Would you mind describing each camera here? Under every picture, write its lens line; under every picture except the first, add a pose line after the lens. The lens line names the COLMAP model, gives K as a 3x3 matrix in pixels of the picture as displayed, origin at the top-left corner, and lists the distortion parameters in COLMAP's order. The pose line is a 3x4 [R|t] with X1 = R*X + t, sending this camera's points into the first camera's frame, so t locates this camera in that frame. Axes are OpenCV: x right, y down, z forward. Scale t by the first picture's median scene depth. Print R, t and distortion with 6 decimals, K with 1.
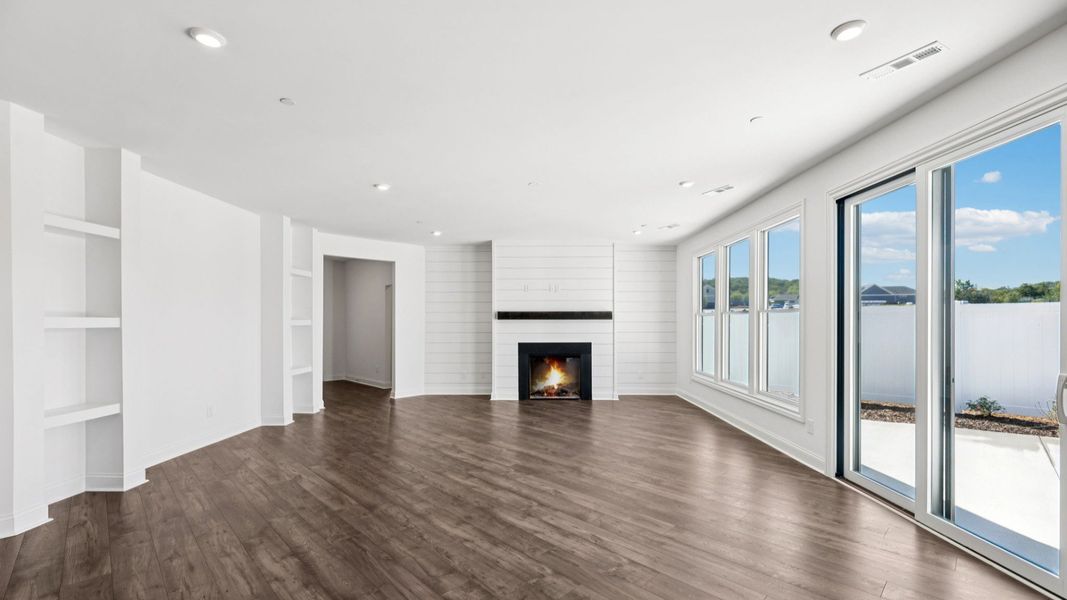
lens RADIAL K [[451.3, 0, 530.7], [0, 451.3, 321.4], [0, 0, 1]] dist [-0.002187, -0.000152]
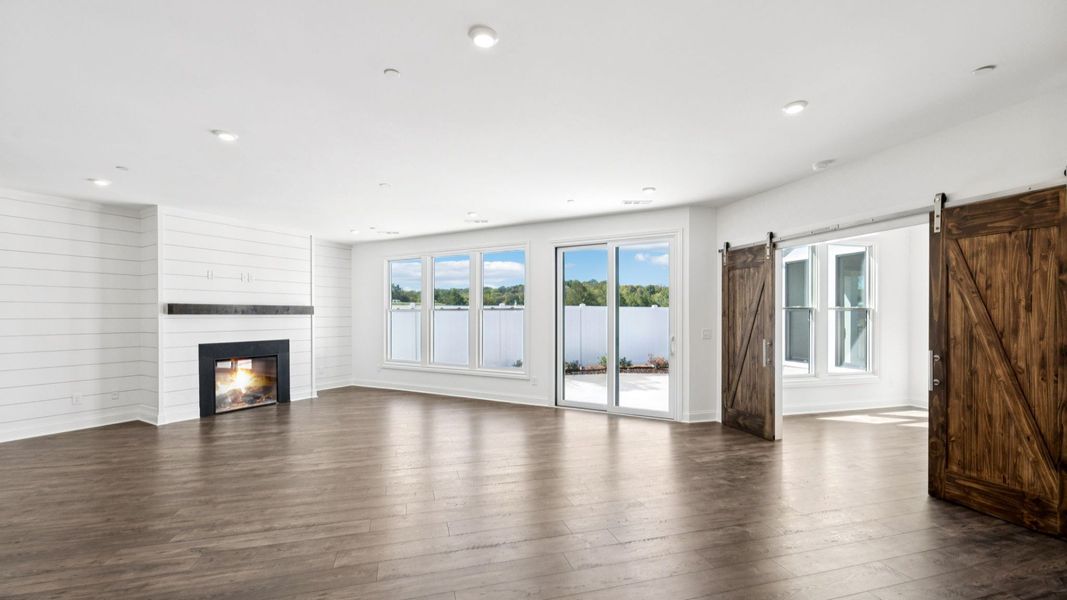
lens RADIAL K [[444.2, 0, 532.2], [0, 444.2, 315.9], [0, 0, 1]] dist [0.000264, 0.000086]
pose [[0.480720, -0.003071, 0.876869, -0.427176], [0.001886, 0.999995, 0.002468, -0.002273], [-0.876872, 0.000467, 0.480723, 0.130602]]
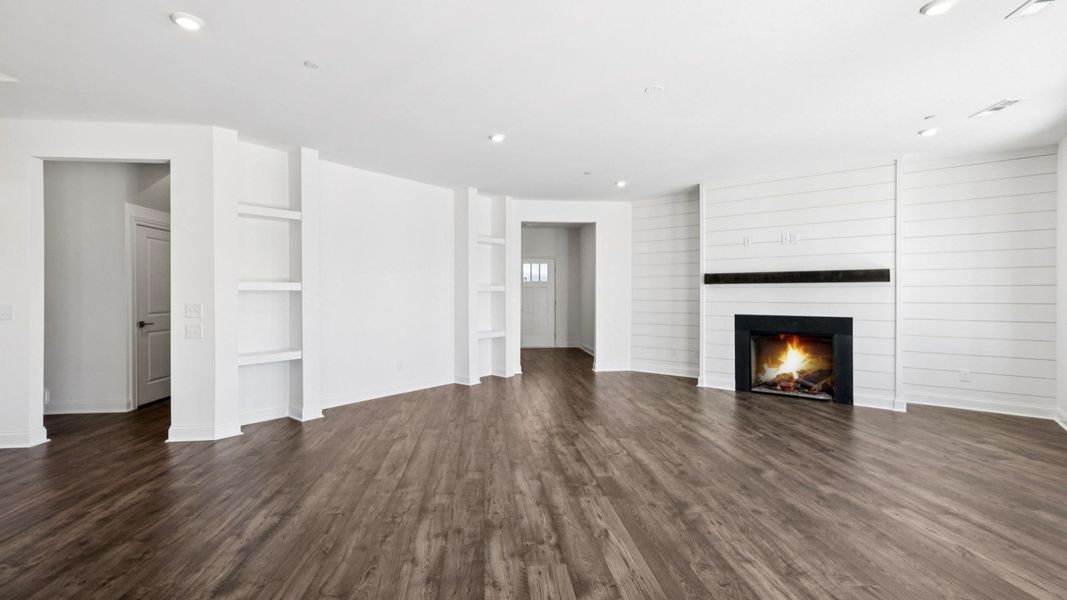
lens RADIAL K [[464.0, 0, 536.8], [0, 464.0, 291.9], [0, 0, 1]] dist [0.002208, -0.000044]
pose [[0.786320, -0.001275, -0.617818, 0.193444], [0.001636, 0.999999, 0.000017, 0.009127], [0.617817, -0.001024, 0.786321, 0.188666]]
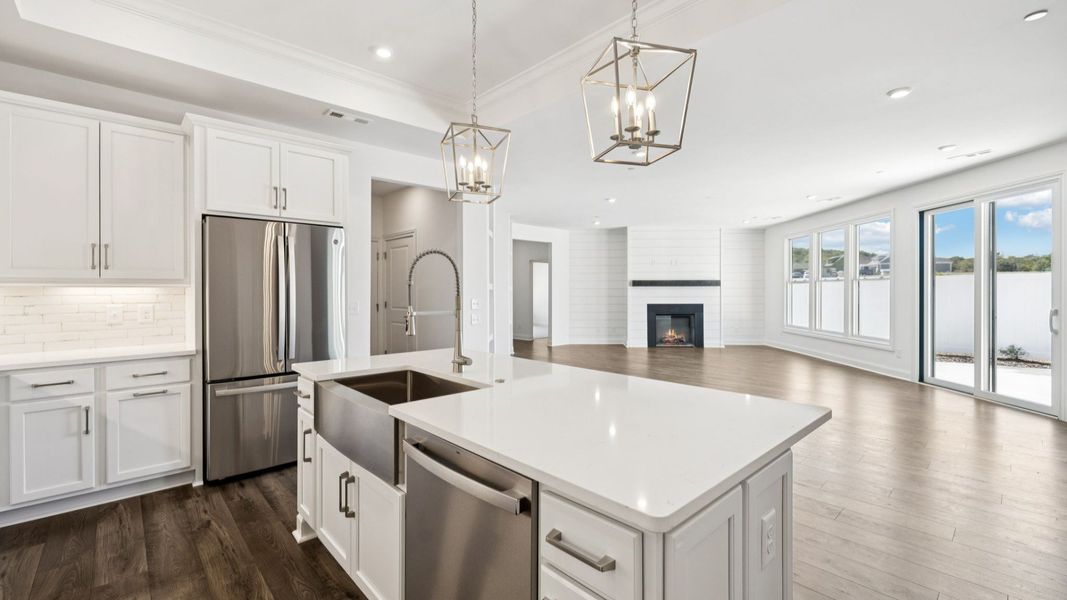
lens RADIAL K [[446.6, 0, 533.6], [0, 446.6, 290.9], [0, 0, 1]] dist [-0.001025, -0.000104]
pose [[0.999539, -0.001782, -0.030325, -0.323484], [0.001785, 0.999998, 0.000057, 0.008685], [0.030324, -0.000111, 0.999540, -0.317677]]
